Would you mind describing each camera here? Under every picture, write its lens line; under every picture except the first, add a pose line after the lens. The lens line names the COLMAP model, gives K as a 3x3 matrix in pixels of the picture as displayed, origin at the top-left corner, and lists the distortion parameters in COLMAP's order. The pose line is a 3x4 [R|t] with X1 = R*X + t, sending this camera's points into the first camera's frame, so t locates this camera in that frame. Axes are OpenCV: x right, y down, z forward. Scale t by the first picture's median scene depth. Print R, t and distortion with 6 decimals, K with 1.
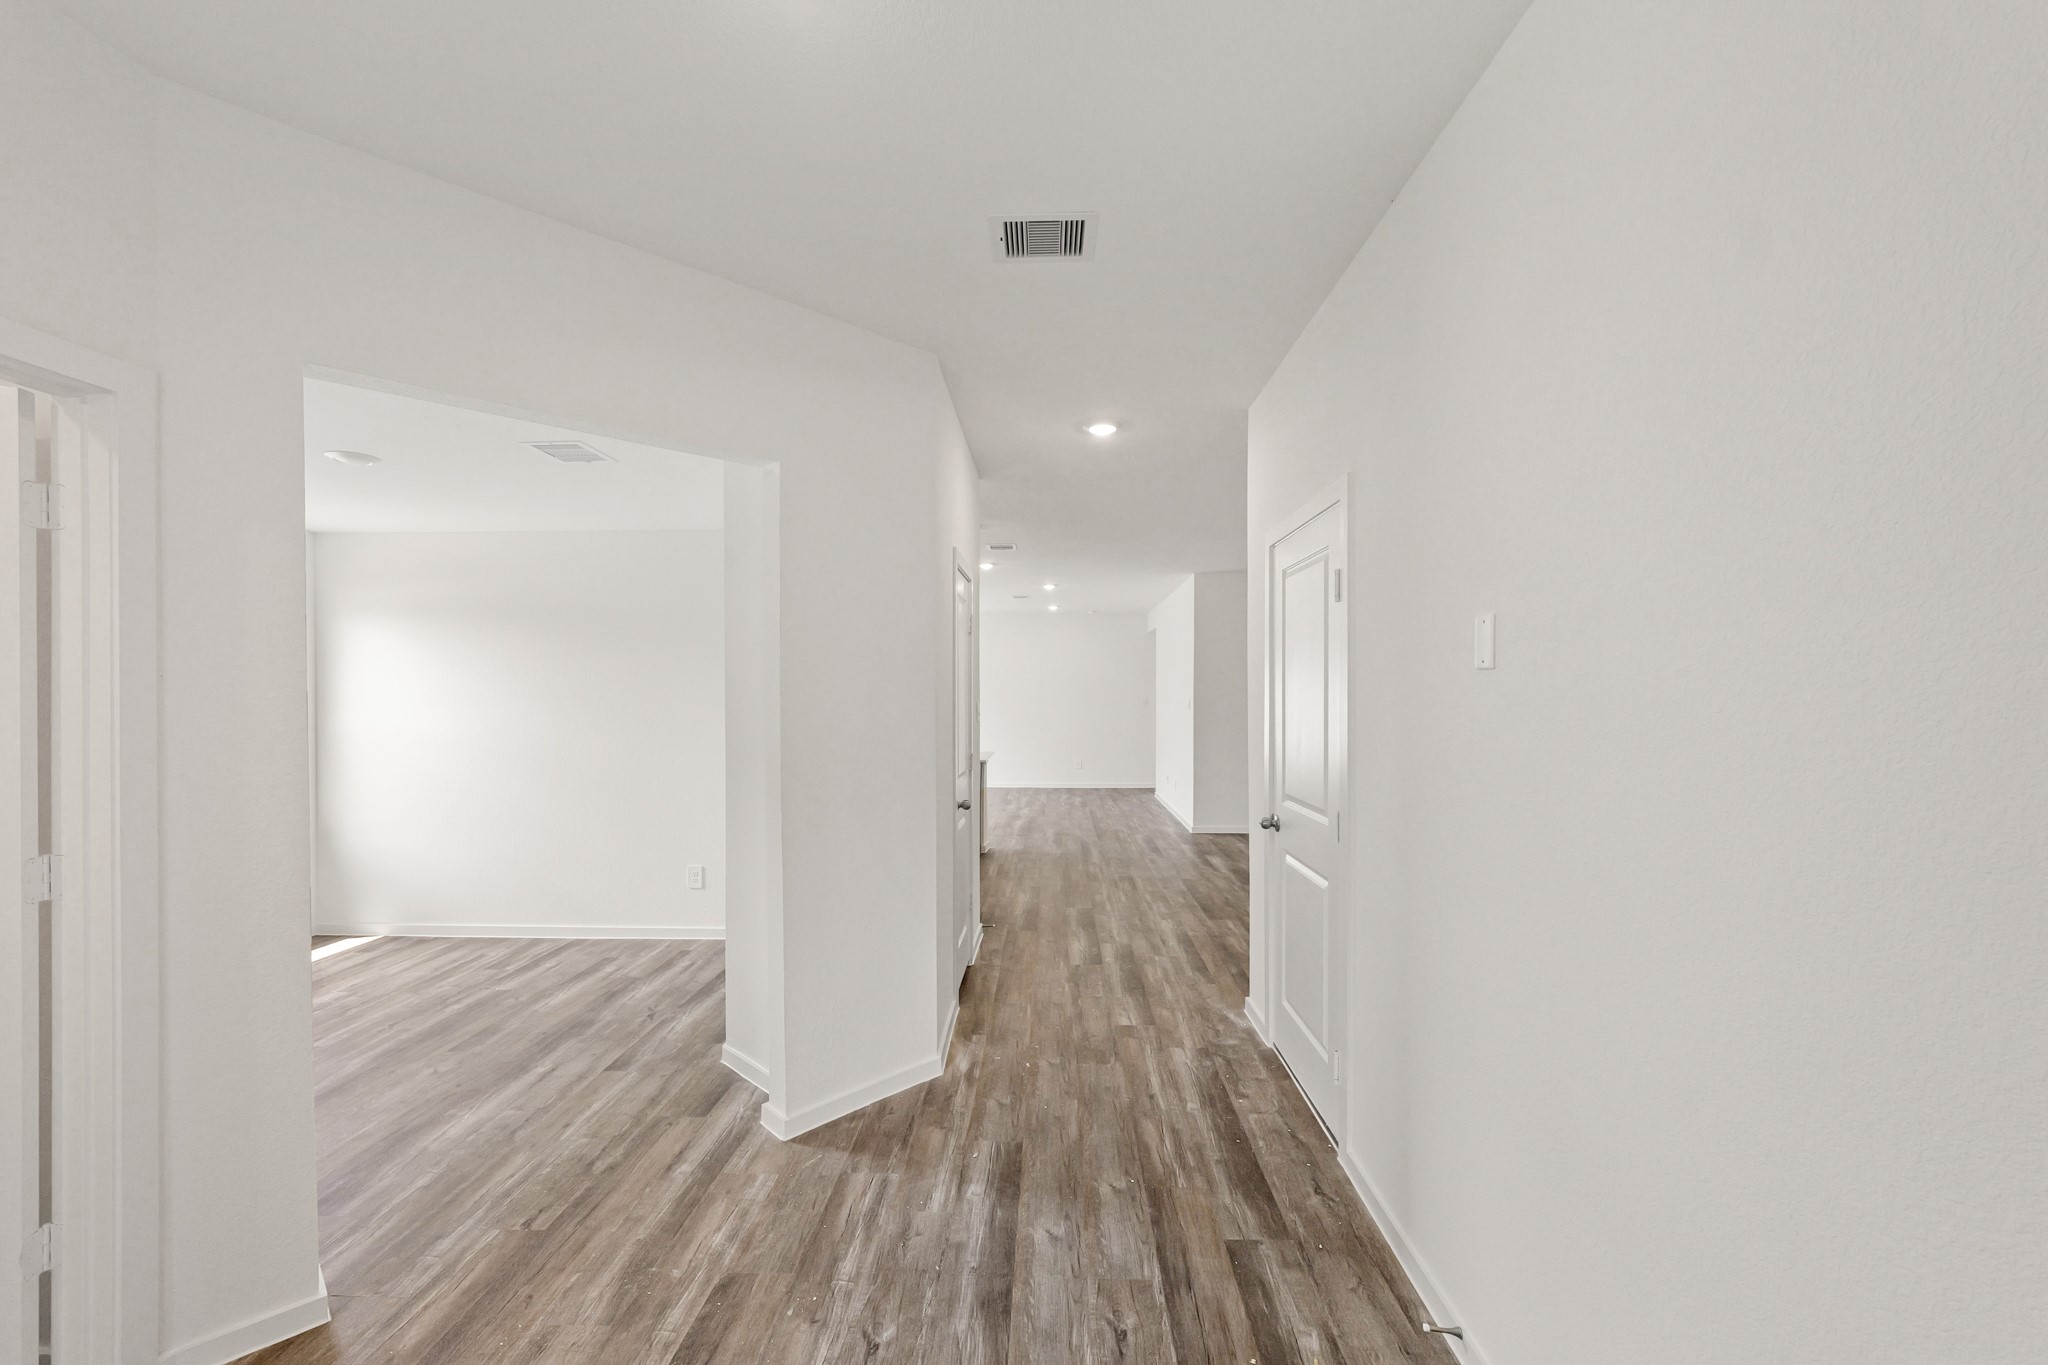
lens RADIAL K [[830.9, 0, 1023.9], [0, 830.9, 689.3], [0, 0, 1]] dist [0.004503, 0.000060]
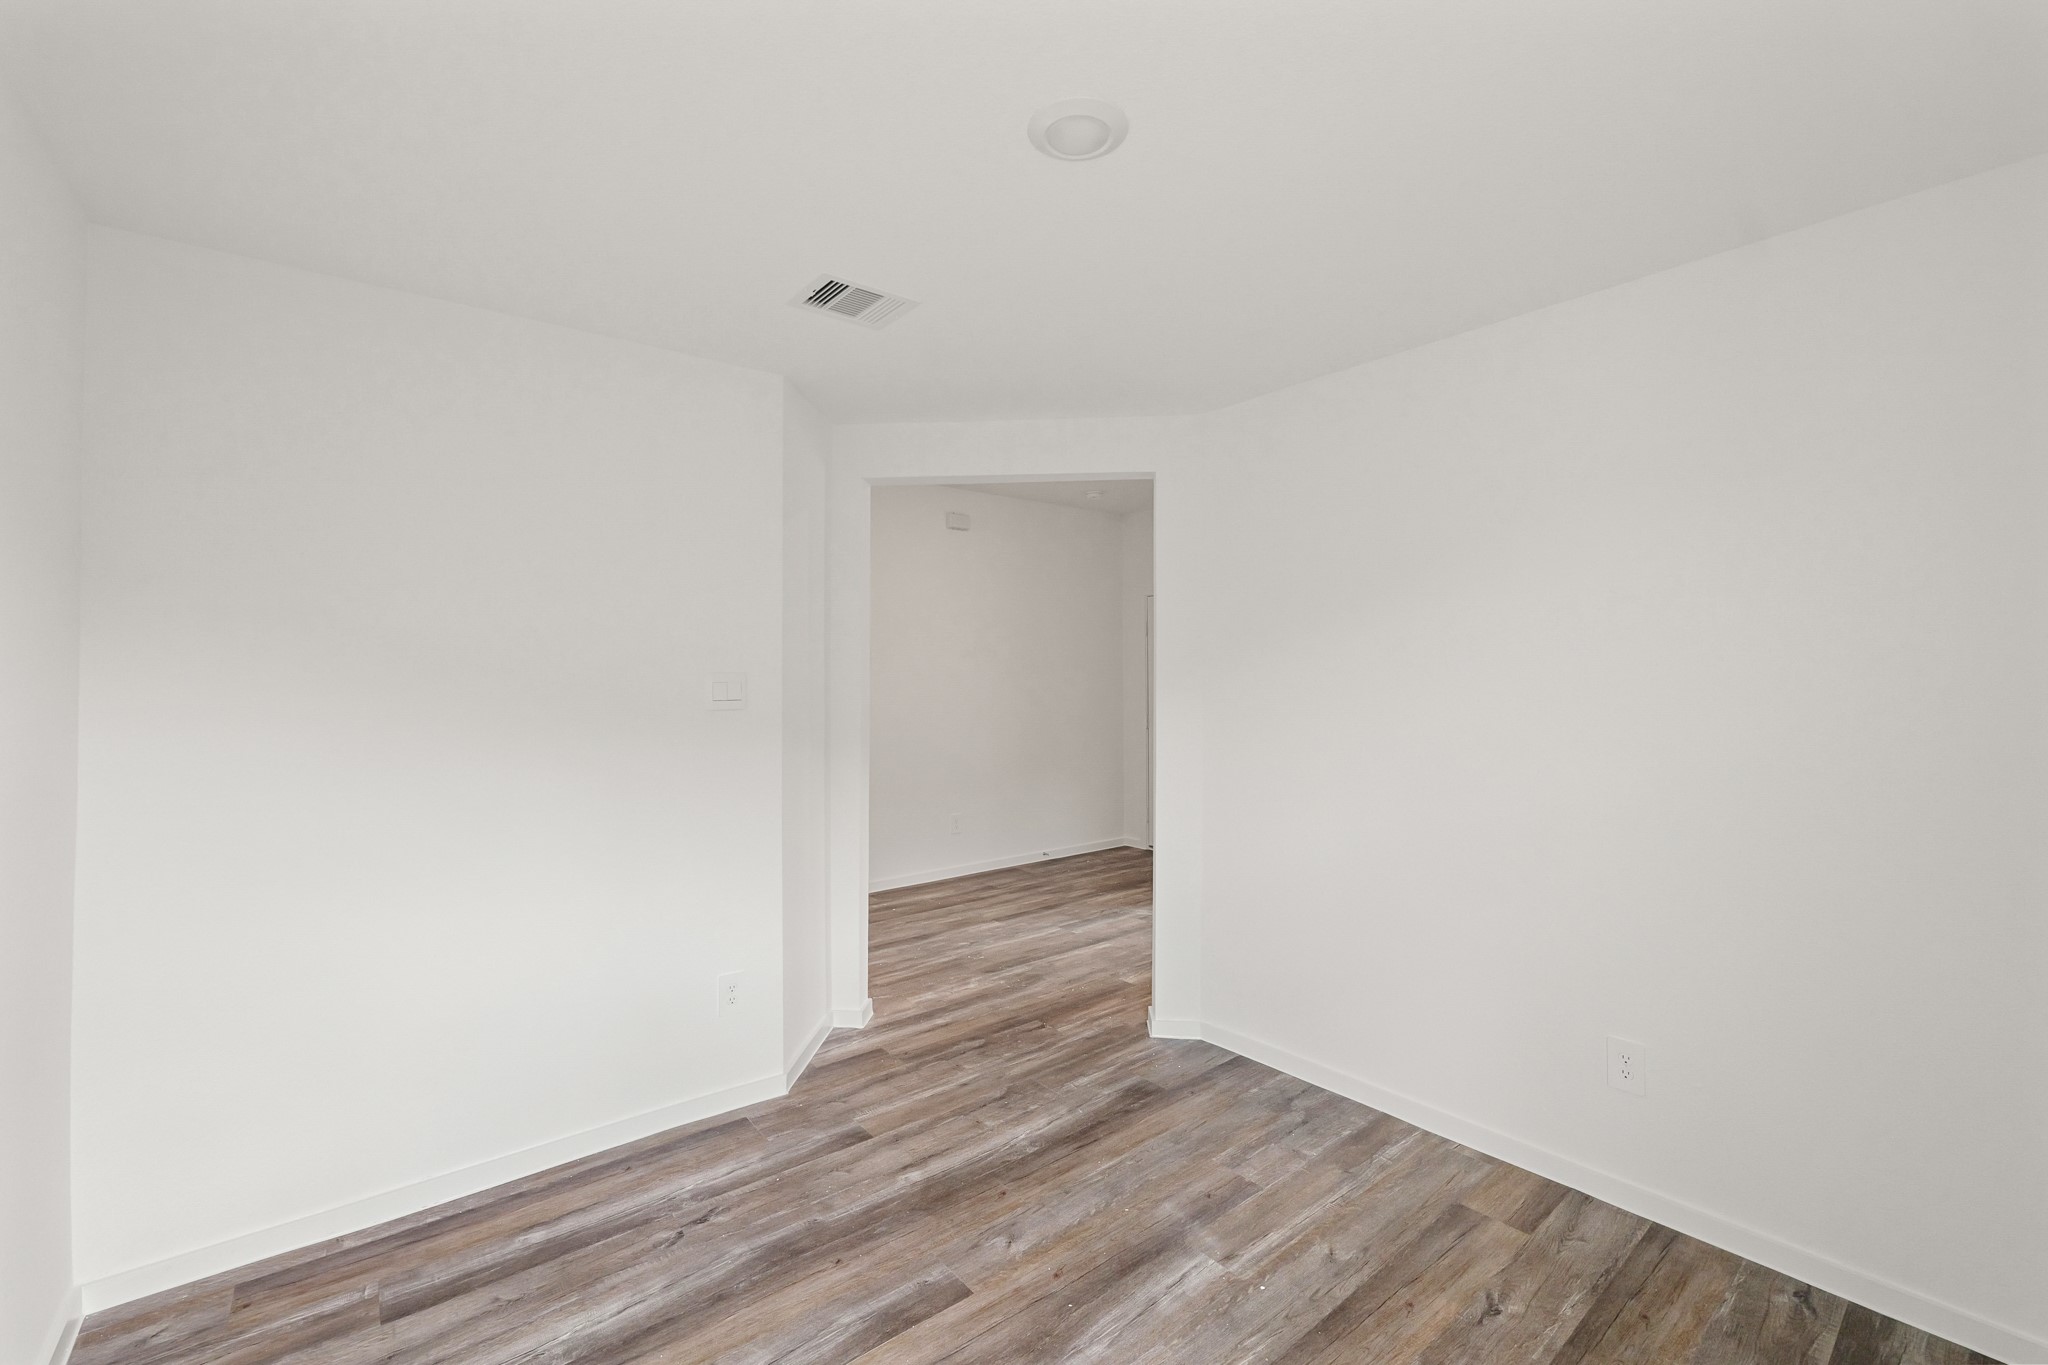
lens RADIAL K [[830.9, 0, 1024.0], [0, 830.9, 683.4], [0, 0, 1]] dist [0.004503, 0.000060]
pose [[-0.653747, -0.002018, 0.756710, -1.612048], [-0.003382, 0.999994, -0.000254, 0.040852], [-0.756705, -0.002725, -0.653750, 1.903337]]
